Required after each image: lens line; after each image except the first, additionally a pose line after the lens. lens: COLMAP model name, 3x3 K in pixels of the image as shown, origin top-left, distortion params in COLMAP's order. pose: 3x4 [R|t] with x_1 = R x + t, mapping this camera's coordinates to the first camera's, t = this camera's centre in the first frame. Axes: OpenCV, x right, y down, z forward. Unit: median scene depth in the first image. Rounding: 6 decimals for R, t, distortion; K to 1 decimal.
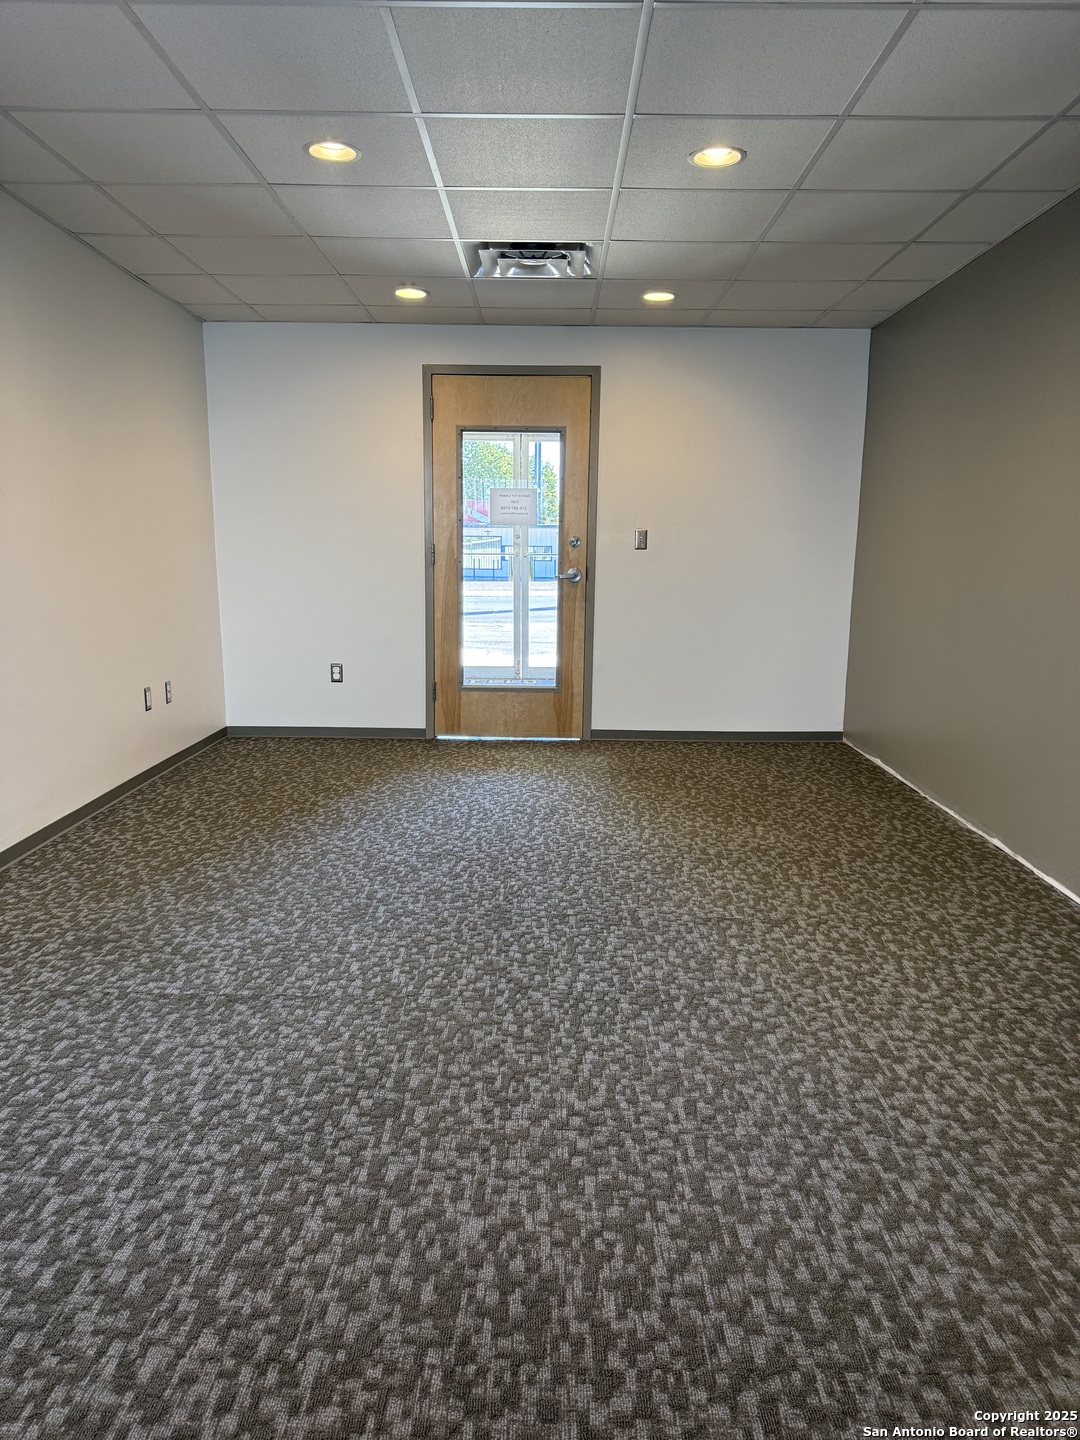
lens RADIAL K [[1005.2, 0, 539.2], [0, 1005.2, 729.8], [0, 0, 1]] dist [0.035517, -0.043668]
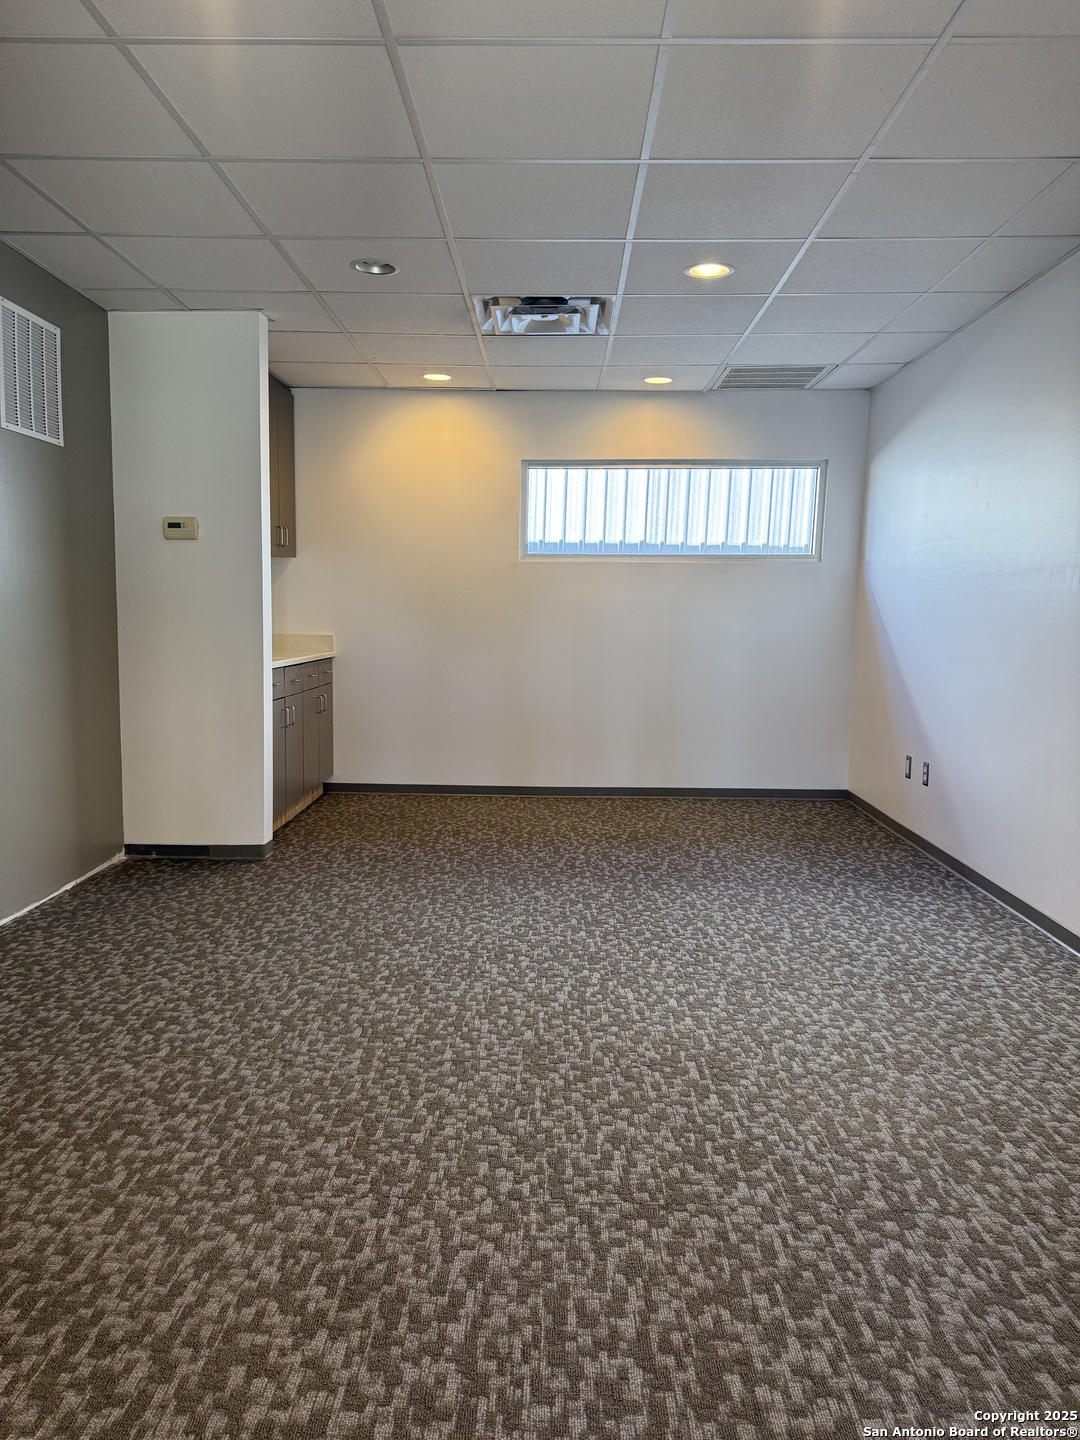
lens RADIAL K [[1005.2, 0, 537.1], [0, 1005.2, 716.4], [0, 0, 1]] dist [0.035517, -0.043668]
pose [[-0.999623, -0.026319, 0.007779, -0.041057], [-0.023126, 0.960407, 0.277640, -0.325350], [-0.014778, 0.277355, -0.960654, 1.854499]]
